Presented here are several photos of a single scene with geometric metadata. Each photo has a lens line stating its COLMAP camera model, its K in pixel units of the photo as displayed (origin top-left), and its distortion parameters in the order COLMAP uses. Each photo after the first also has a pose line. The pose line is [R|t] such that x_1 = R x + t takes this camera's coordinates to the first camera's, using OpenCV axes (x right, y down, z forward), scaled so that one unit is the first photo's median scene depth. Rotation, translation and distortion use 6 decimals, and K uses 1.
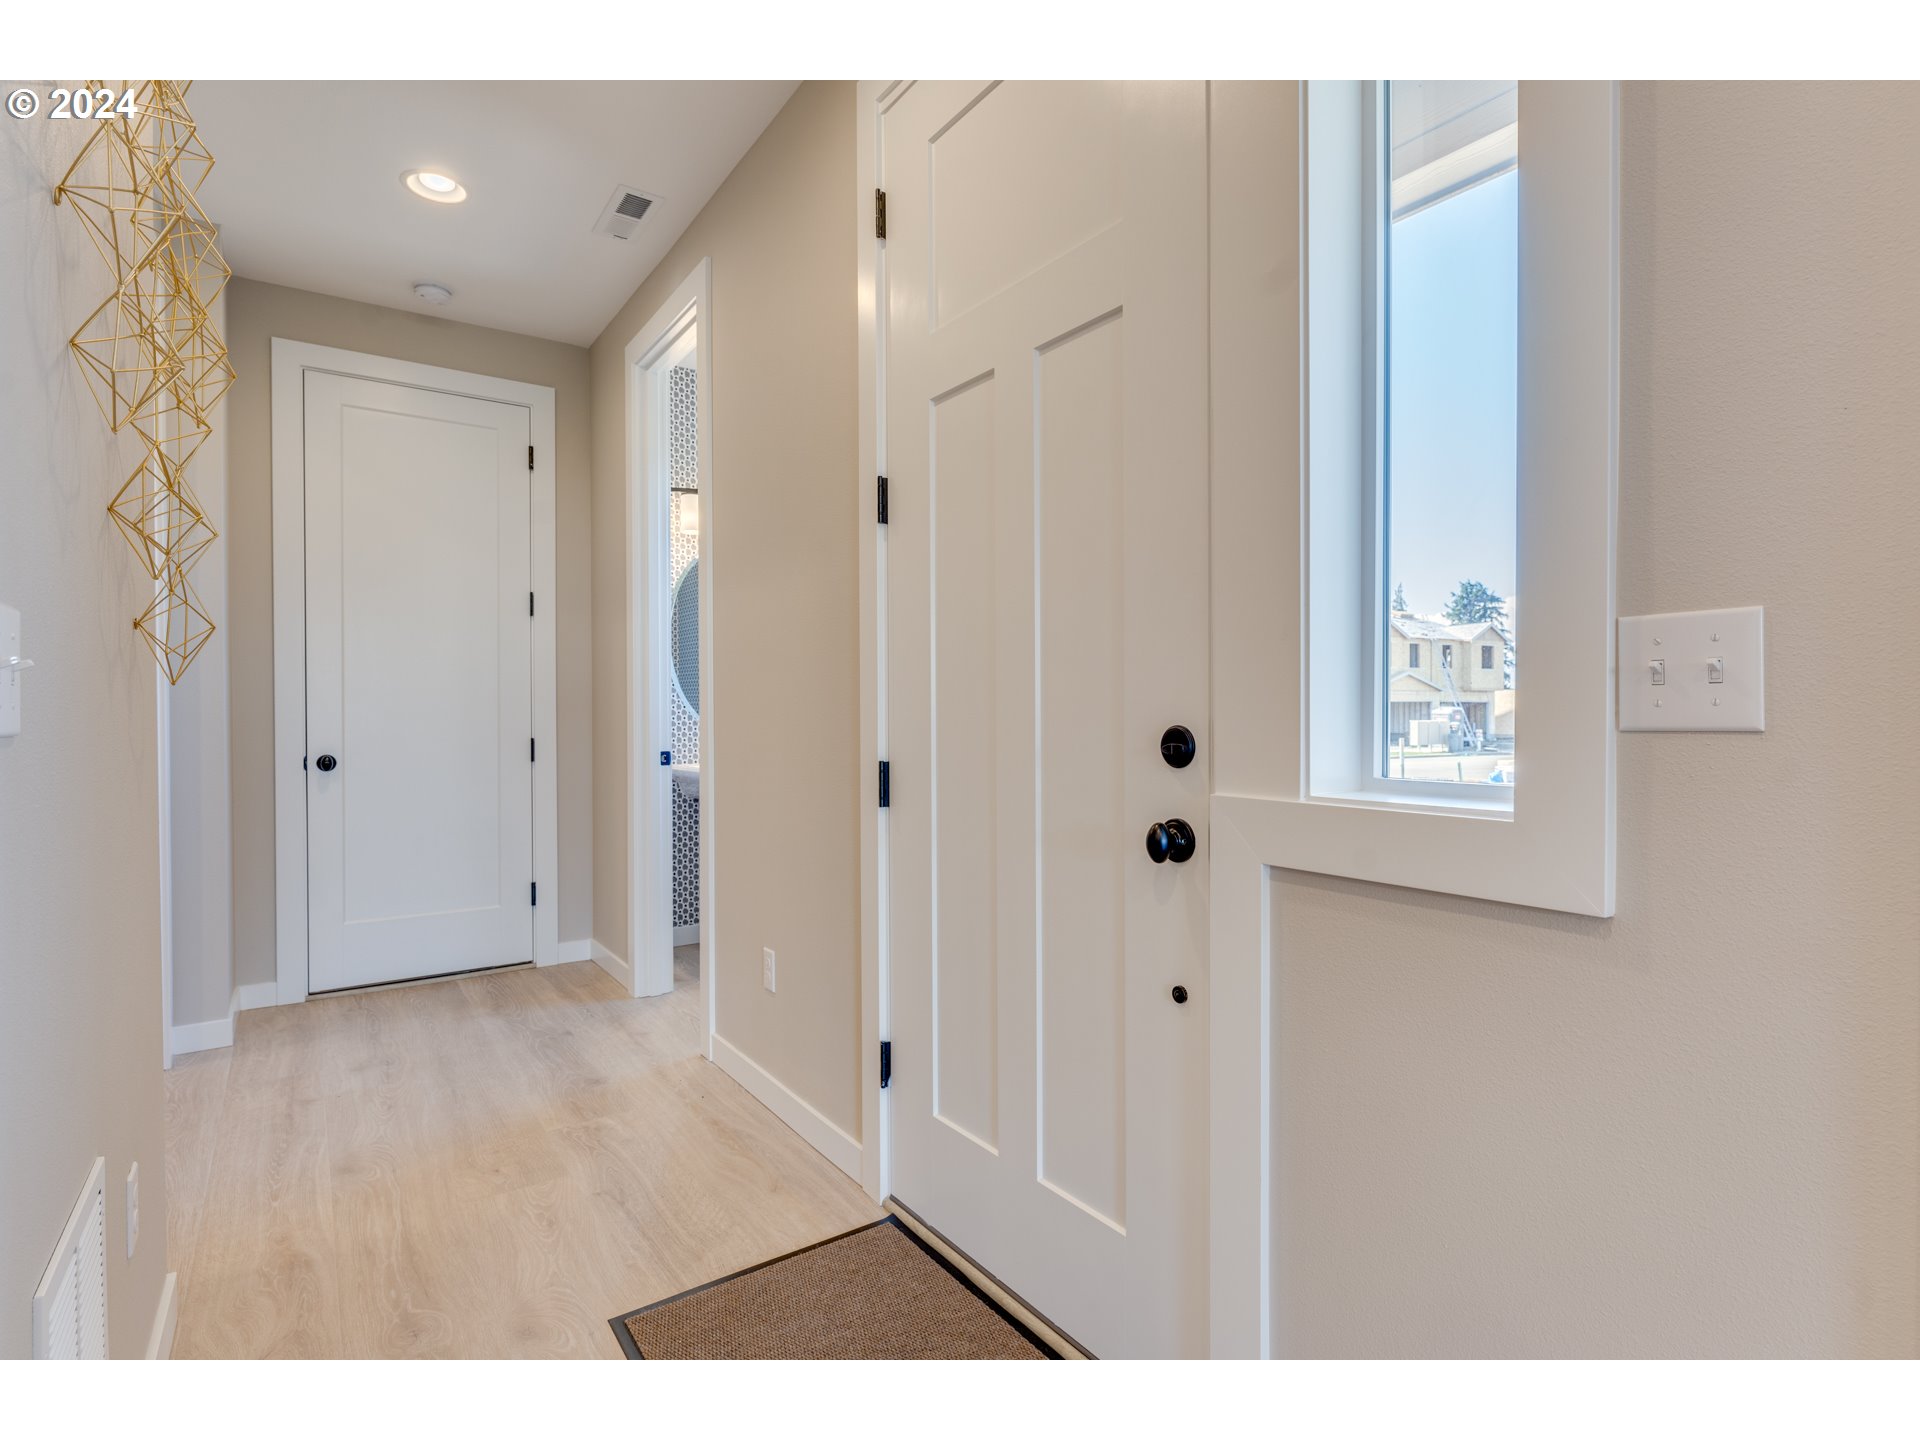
lens RADIAL K [[938.8, 0, 960.0], [0, 938.8, 720.0], [0, 0, 1]] dist [-0.002220, -0.000448]
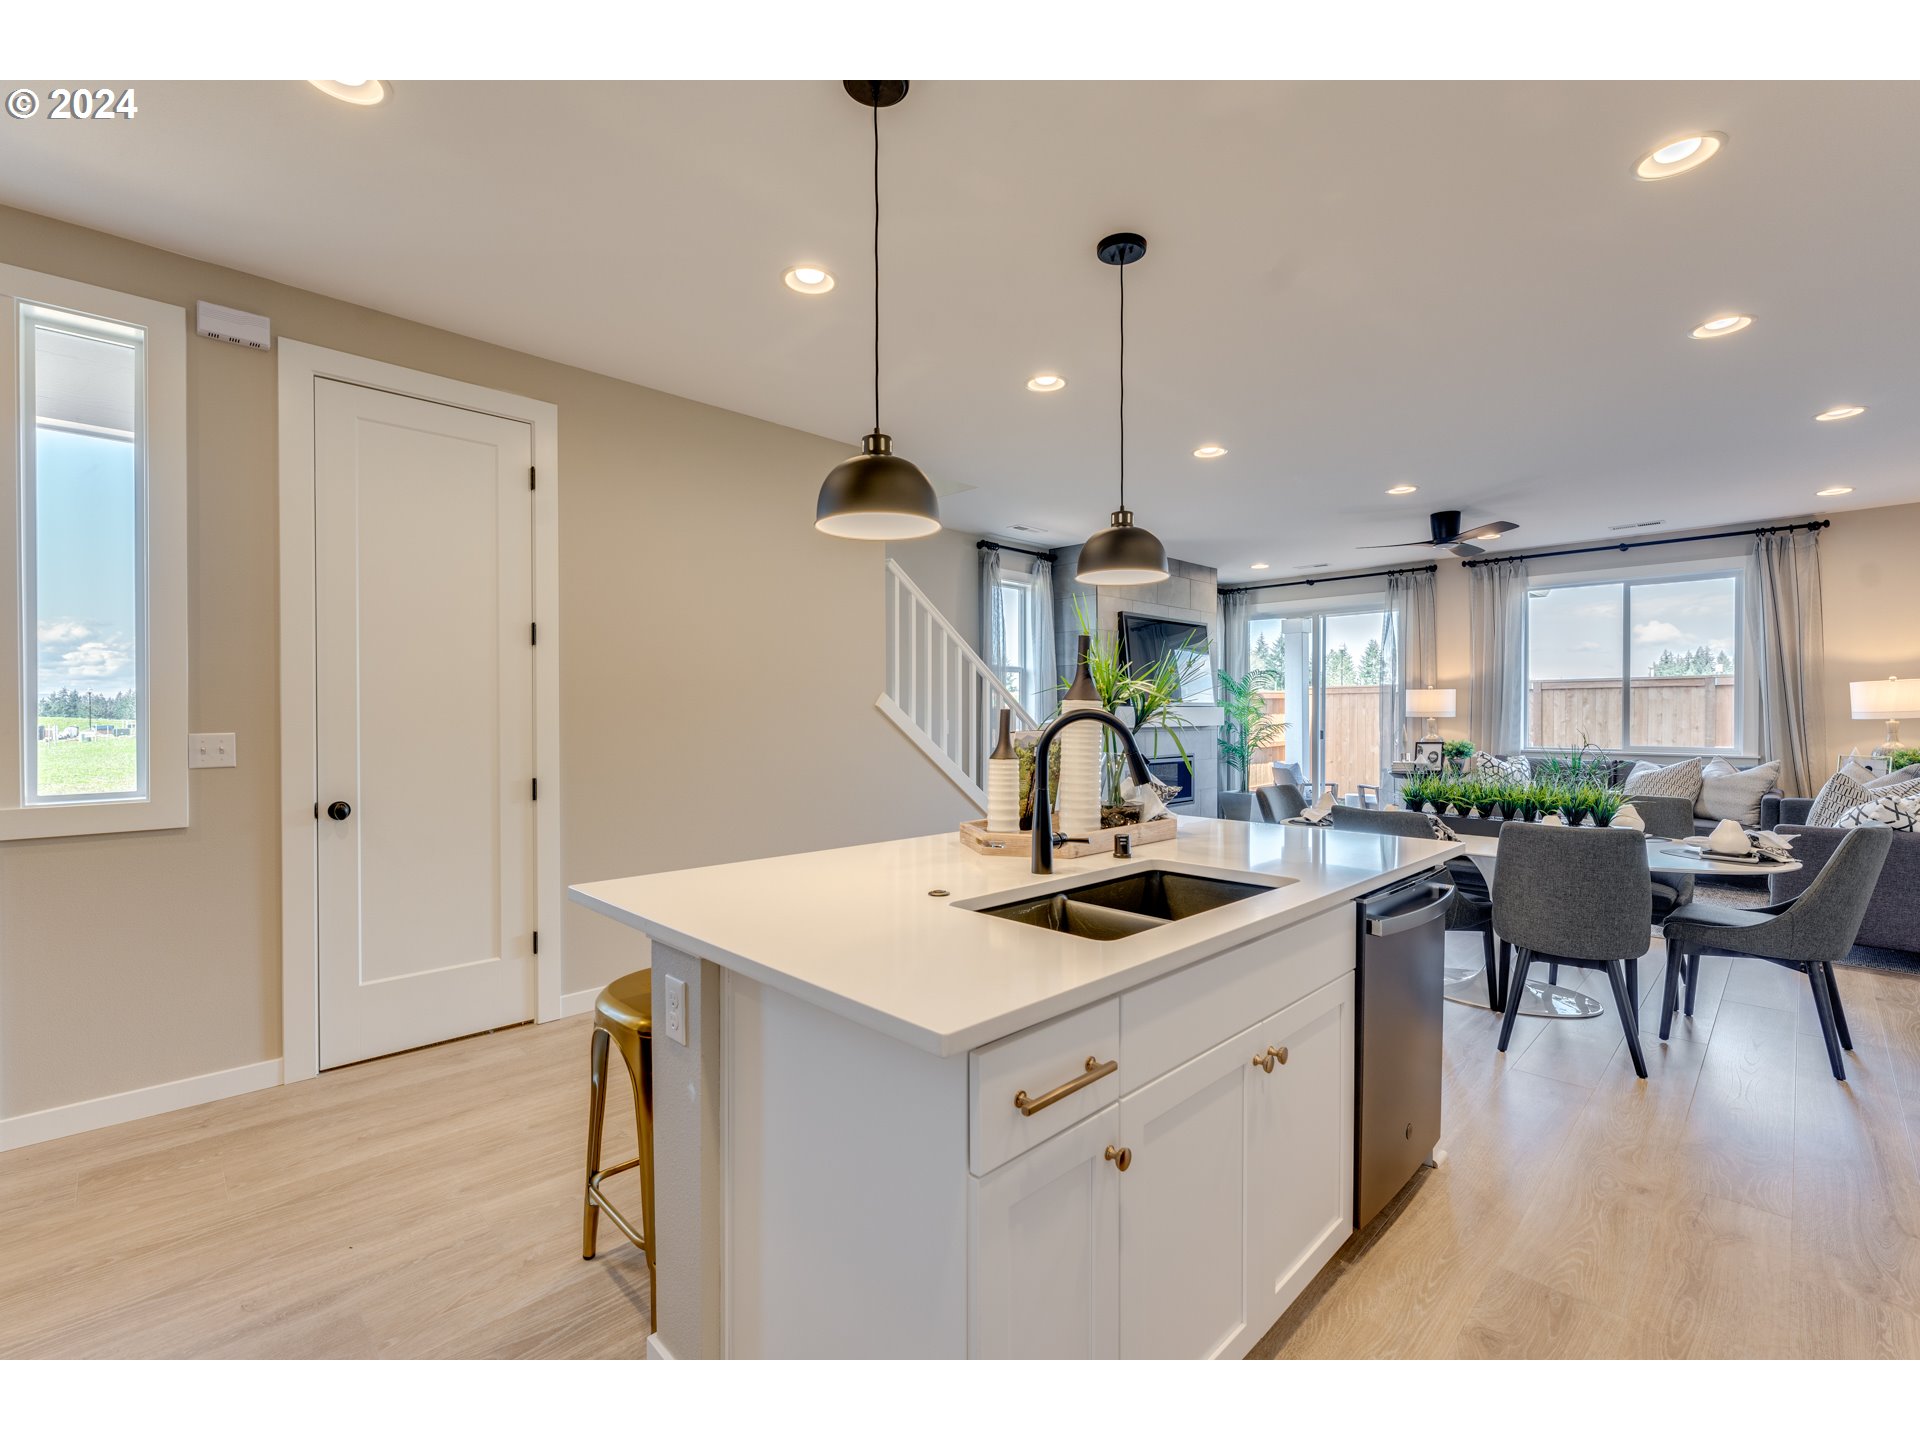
lens RADIAL K [[838.0, 0, 960.0], [0, 838.0, 720.0], [0, 0, 1]] dist [-0.001072, 0.000079]
pose [[-0.166456, -0.006249, 0.986029, -0.675229], [0.010809, 0.999908, 0.008162, -0.039672], [-0.985990, 0.012017, -0.166373, -0.297669]]
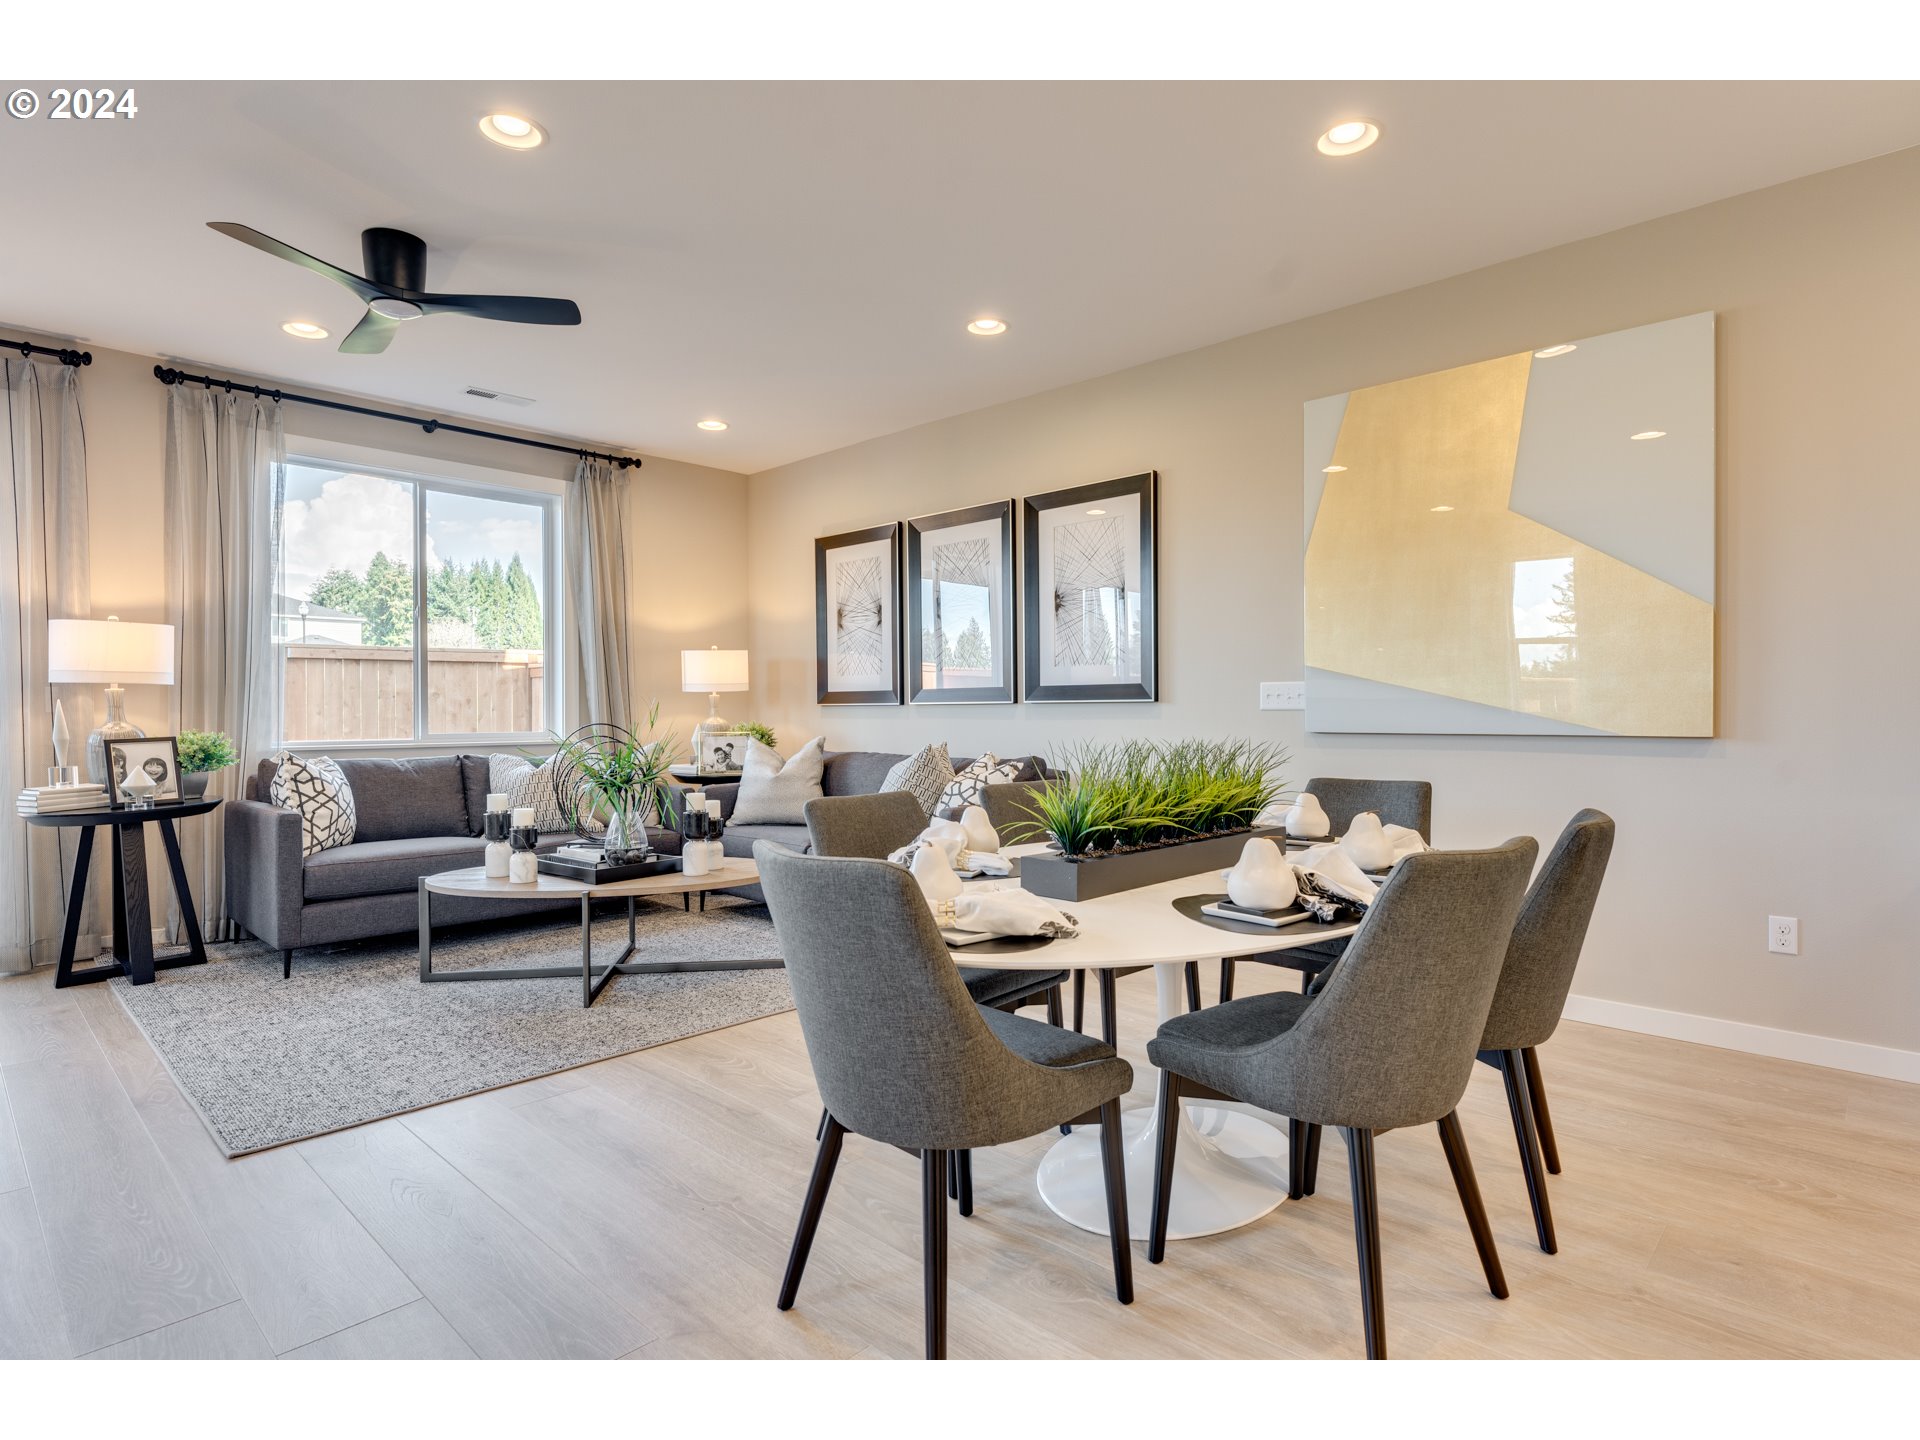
lens RADIAL K [[1004.0, 0, 960.0], [0, 1004.0, 720.0], [0, 0, 1]] dist [-0.000883, -0.000298]
pose [[-0.980988, 0.008303, -0.193891, 0.524333], [0.004800, 0.999817, 0.018532, 0.008317], [0.194009, 0.017249, -0.980848, -0.514129]]
